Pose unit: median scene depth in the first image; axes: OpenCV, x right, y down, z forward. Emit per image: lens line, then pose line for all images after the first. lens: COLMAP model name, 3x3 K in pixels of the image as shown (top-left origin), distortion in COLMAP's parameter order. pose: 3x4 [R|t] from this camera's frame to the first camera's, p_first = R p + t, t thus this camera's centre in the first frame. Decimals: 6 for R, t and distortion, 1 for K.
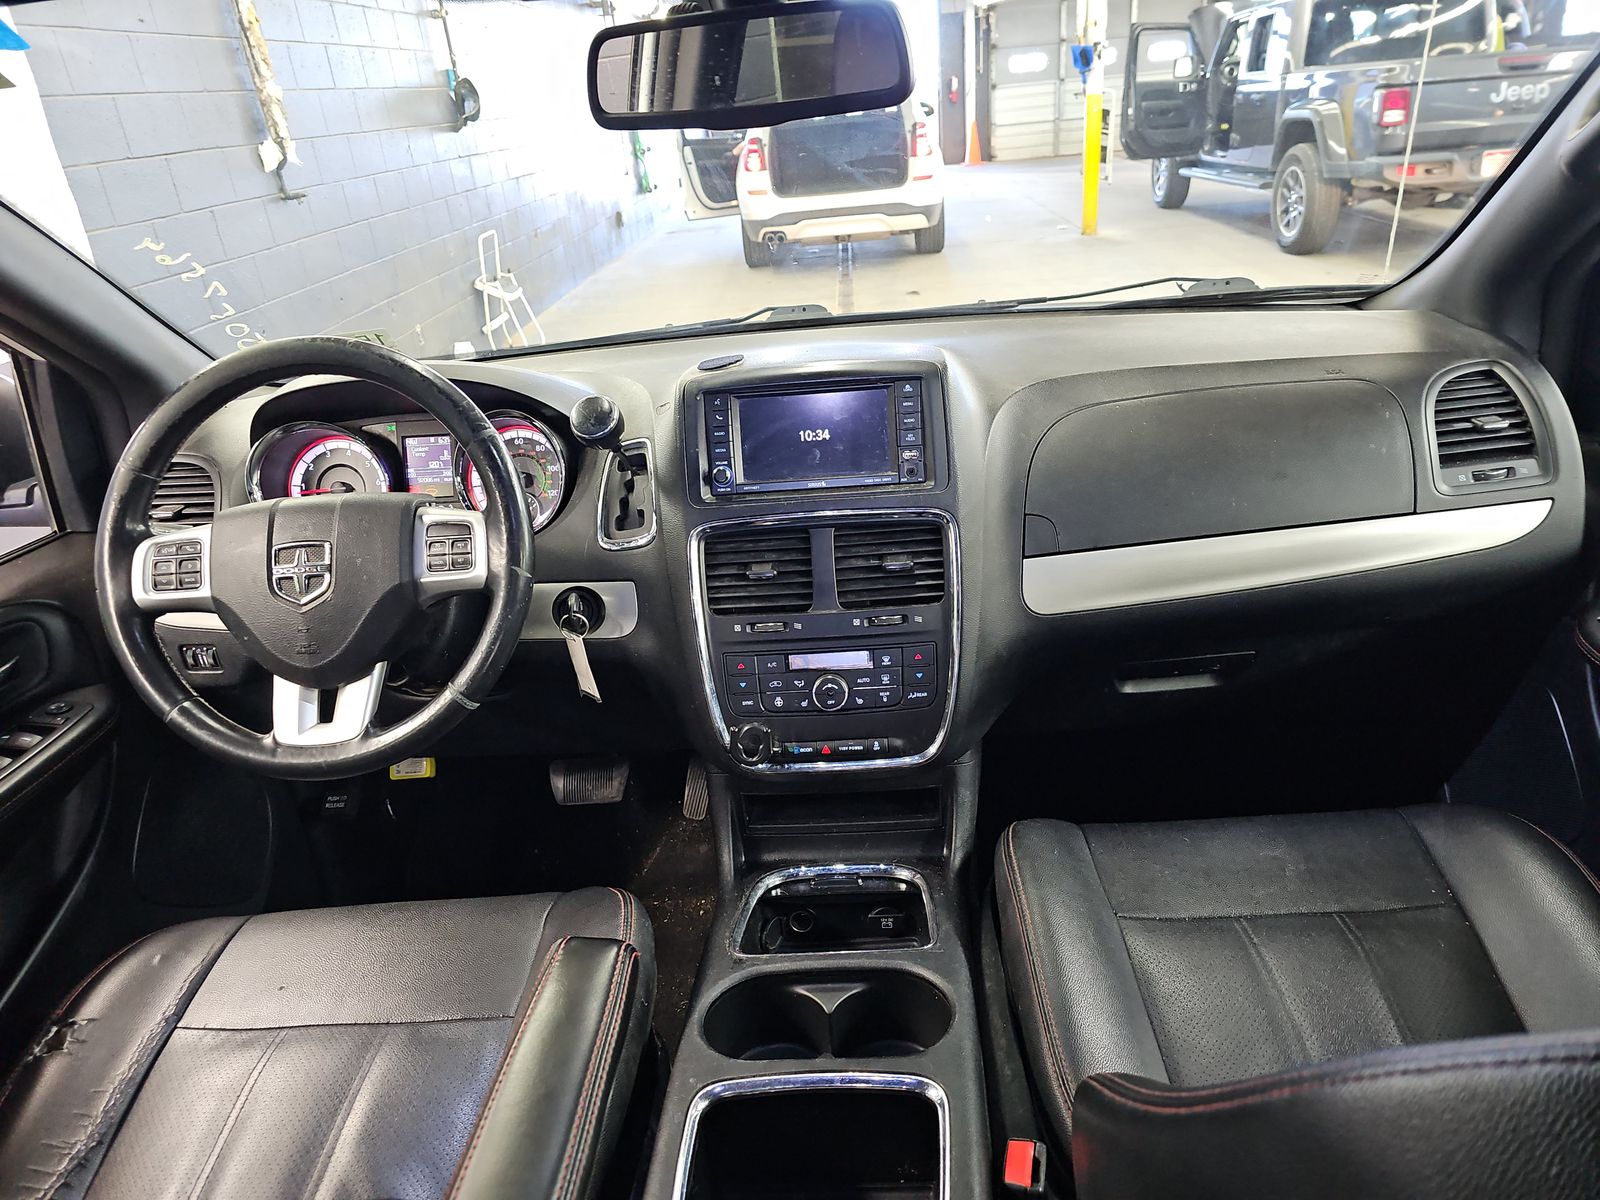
lens RADIAL K [[1060.3, 0, 800.0], [0, 1060.3, 600.0], [0, 0, 1]] dist [0.000128, -0.000138]
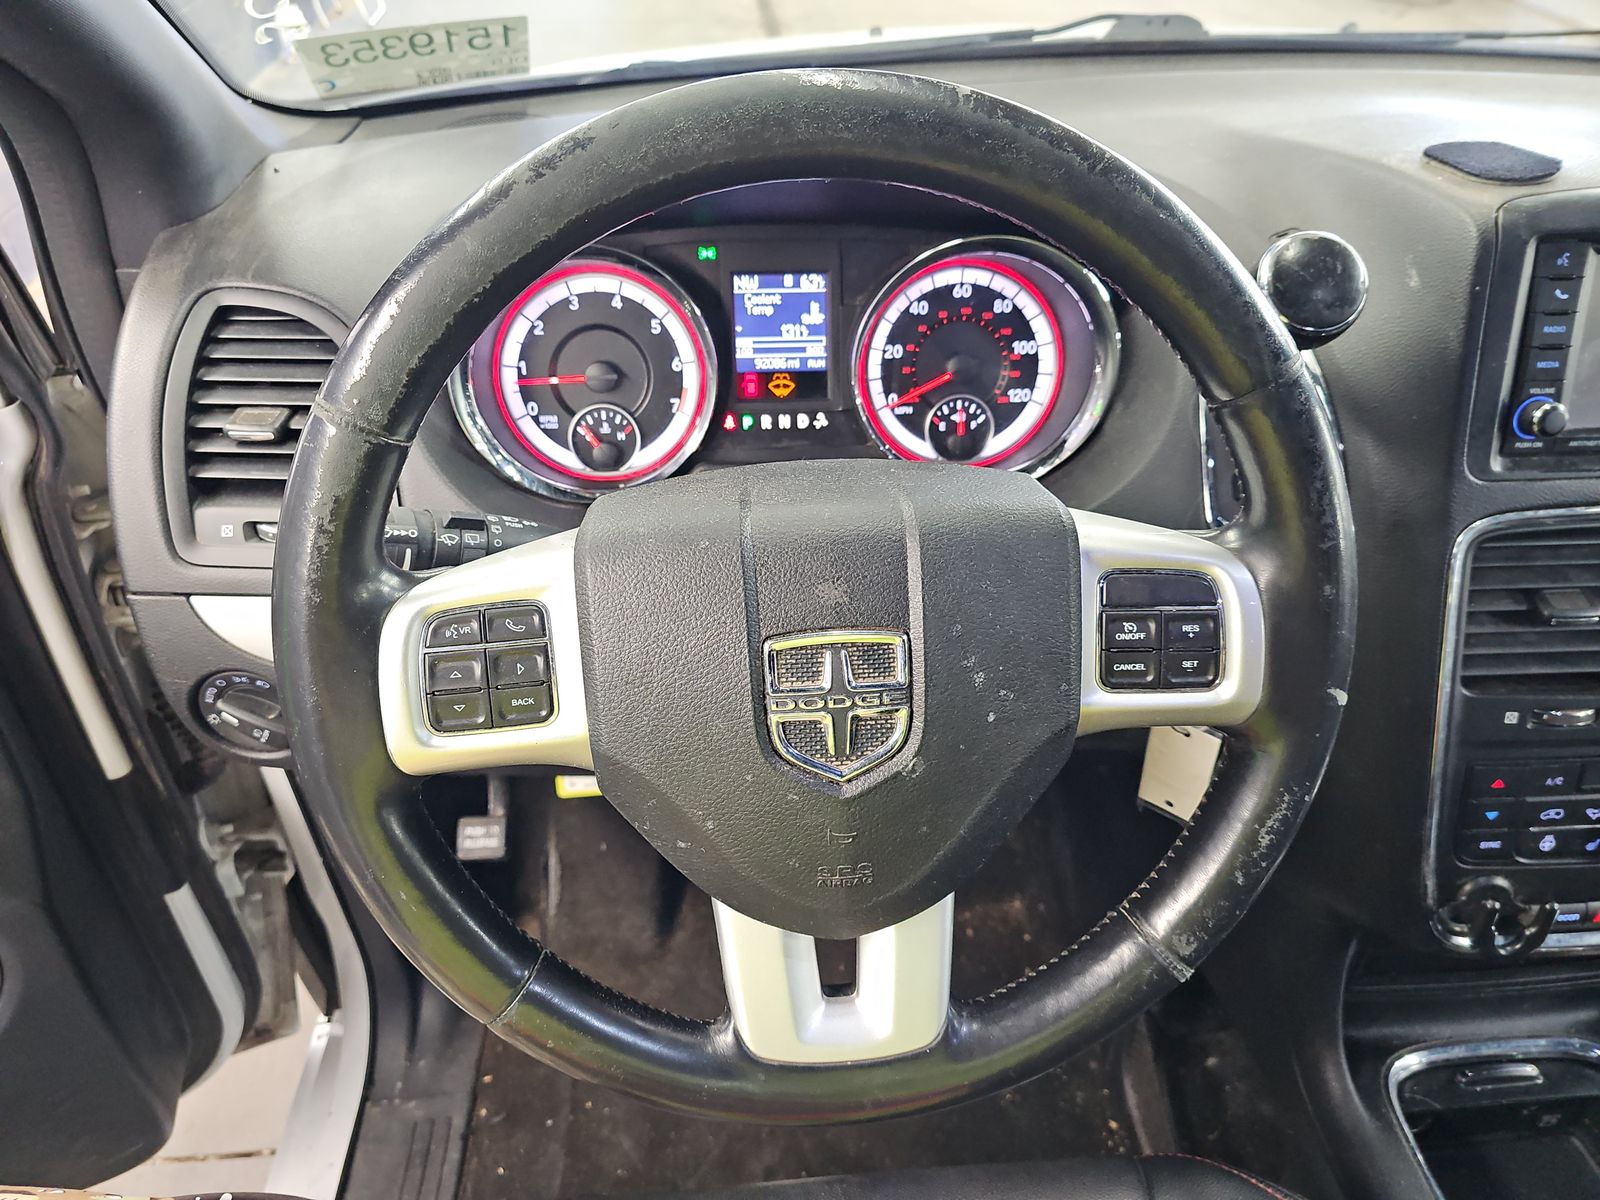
lens RADIAL K [[1130.9, 0, 800.8], [0, 1130.9, 620.1], [0, 0, 1]] dist [0.004865, 0.002037]
pose [[0.991745, -0.003126, 0.128191, -0.474767], [-0.026956, 0.972281, 0.232258, -0.138842], [-0.125363, -0.233796, 0.964170, 0.520584]]
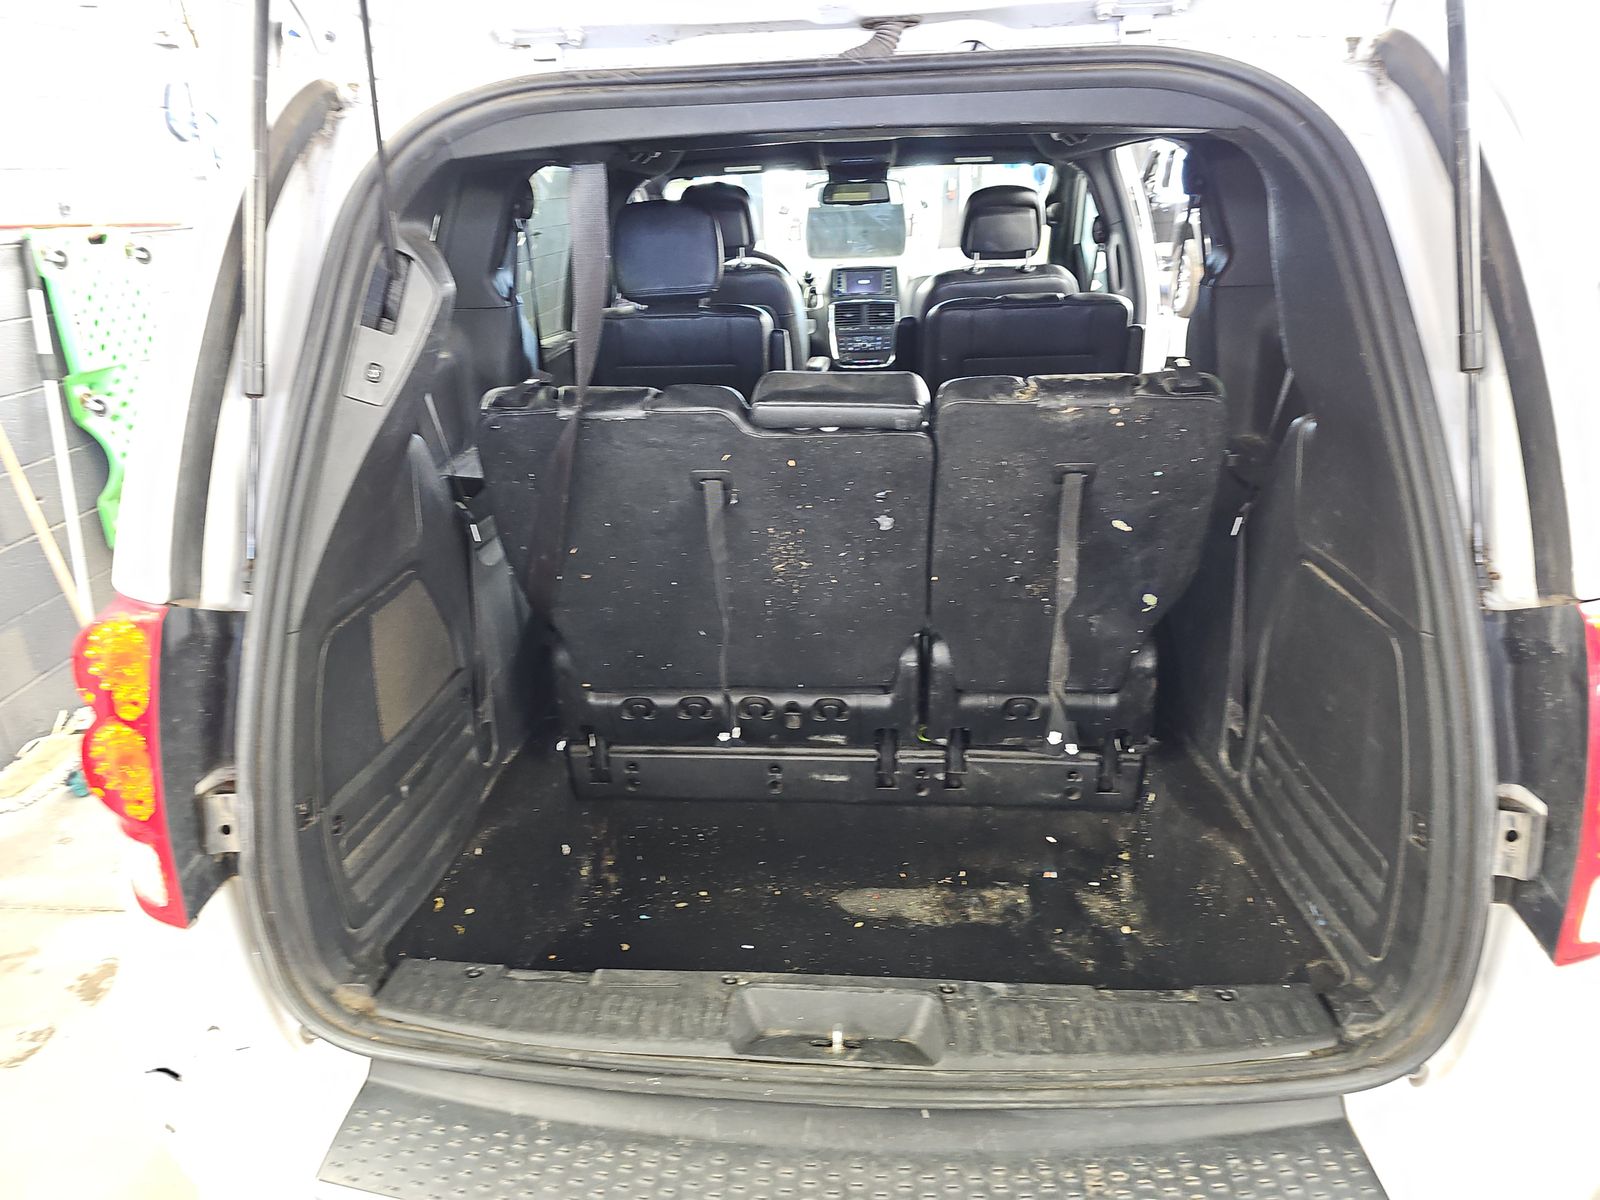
lens RADIAL K [[1060.3, 0, 800.0], [0, 1060.3, 600.0], [0, 0, 1]] dist [0.000128, -0.000138]
pose [[0.998558, 0.053689, -0.000412, -0.165887], [-0.053593, 0.996261, -0.067765, 1.374813], [-0.003228, 0.067689, 0.997701, -3.027802]]
